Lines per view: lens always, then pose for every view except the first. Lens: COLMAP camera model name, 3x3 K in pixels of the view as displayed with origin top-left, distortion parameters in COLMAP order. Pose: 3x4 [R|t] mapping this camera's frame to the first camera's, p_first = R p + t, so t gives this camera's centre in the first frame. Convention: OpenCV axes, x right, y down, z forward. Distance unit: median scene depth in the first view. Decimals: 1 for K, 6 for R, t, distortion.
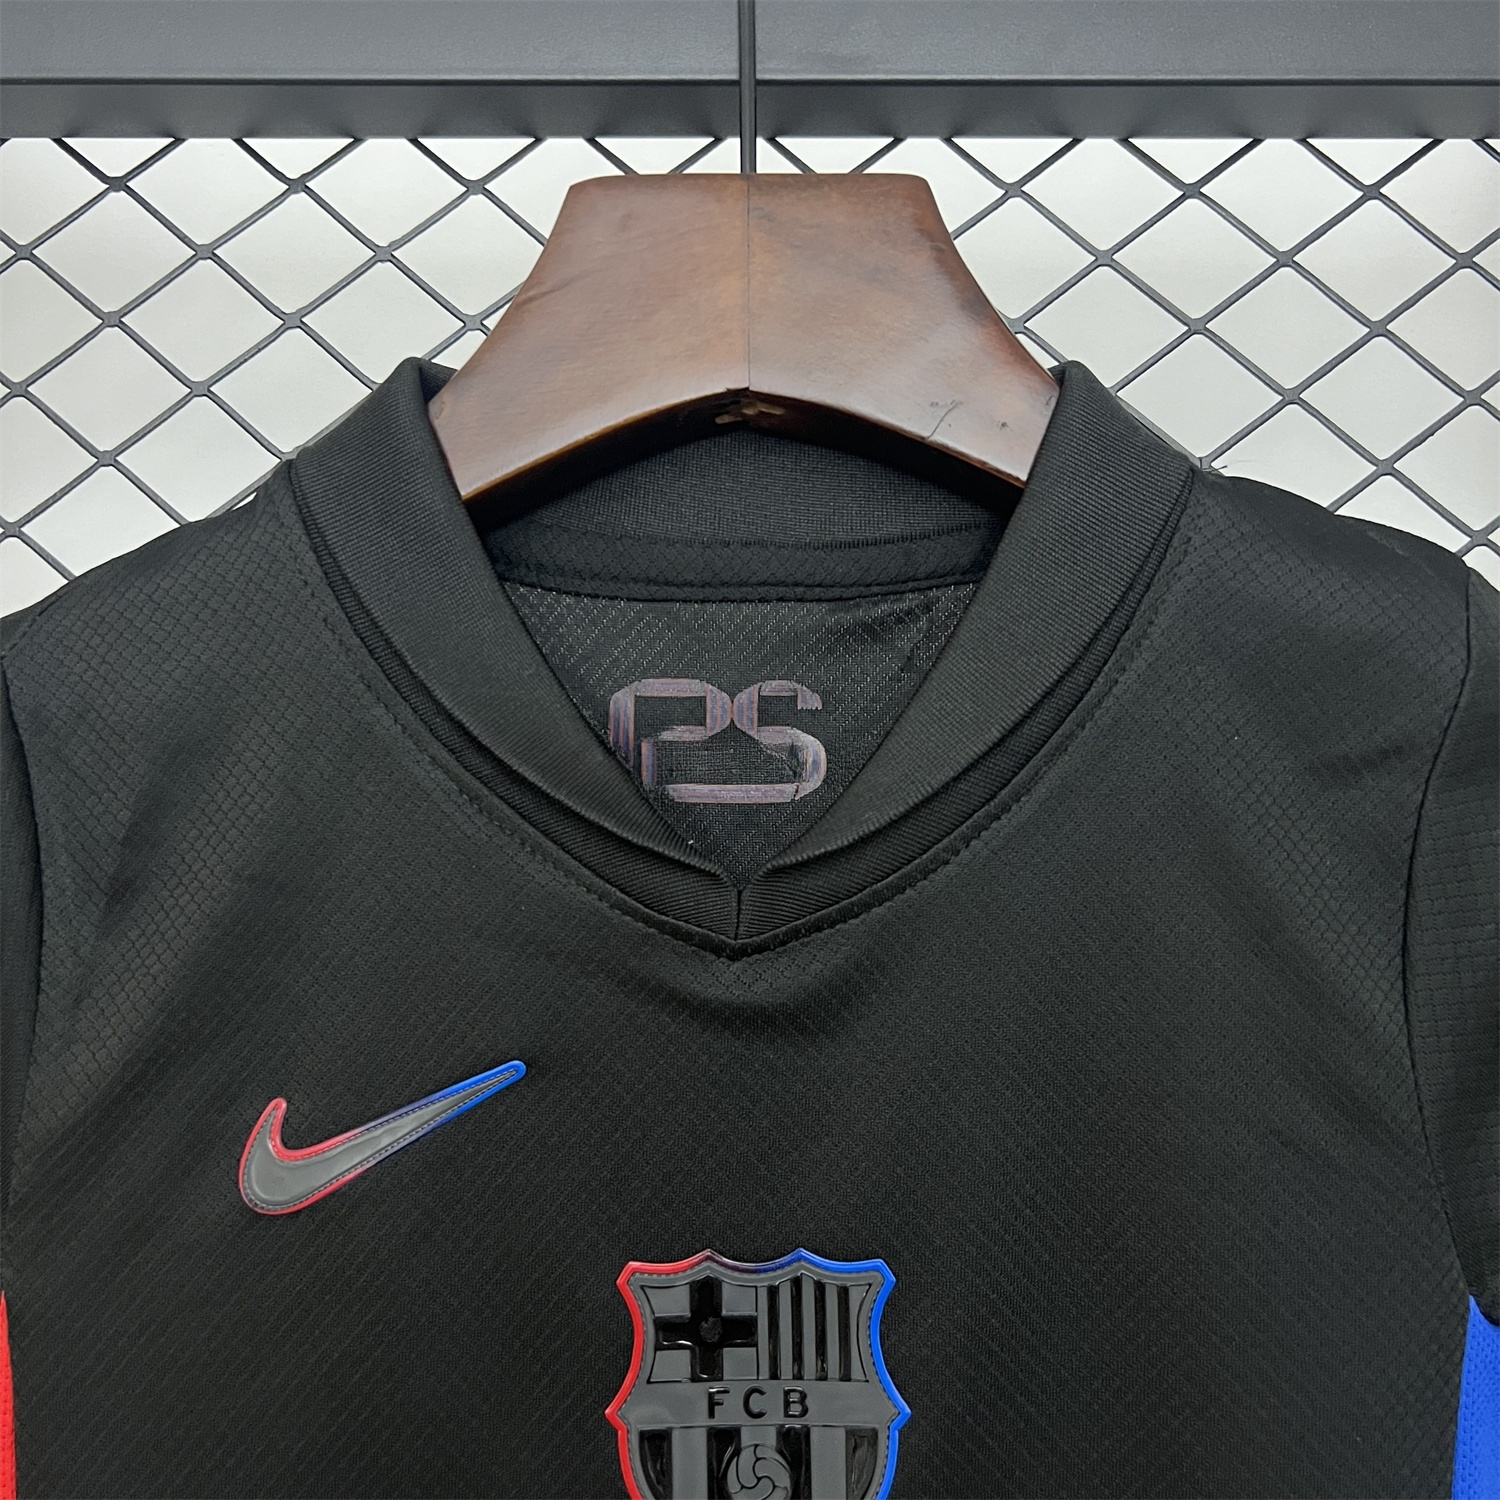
lens RADIAL K [[1506.1, 0, 736.8], [0, 1506.1, 748.9], [0, 0, 1]] dist [-0.000736, 0.000000]
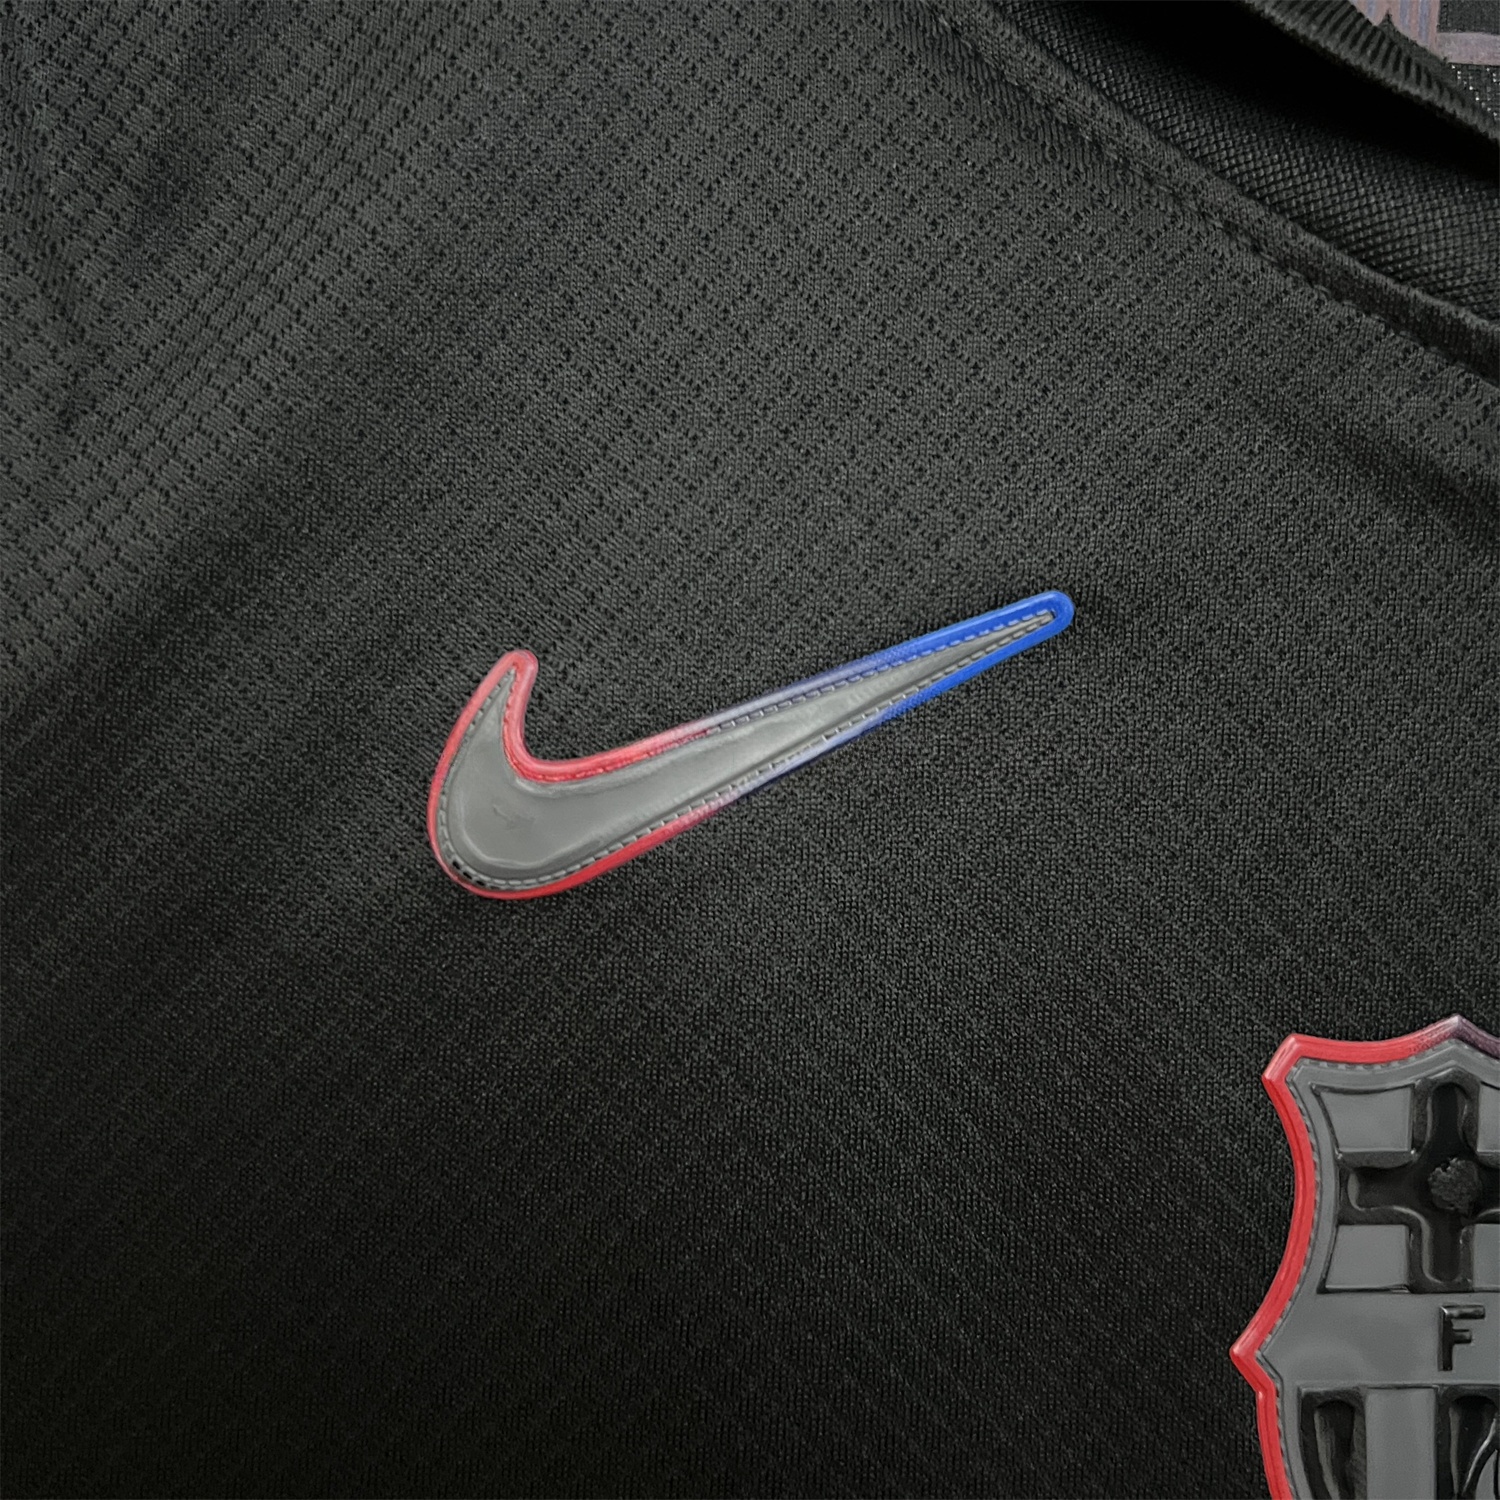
lens RADIAL K [[1506.1, 0, 754.2], [0, 1506.1, 752.7], [0, 0, 1]] dist [-0.000736, 0.000000]
pose [[0.997305, 0.053597, 0.050098, -0.262748], [-0.057672, 0.994813, 0.083790, 0.227411], [-0.045347, -0.086453, 0.995223, 0.561444]]
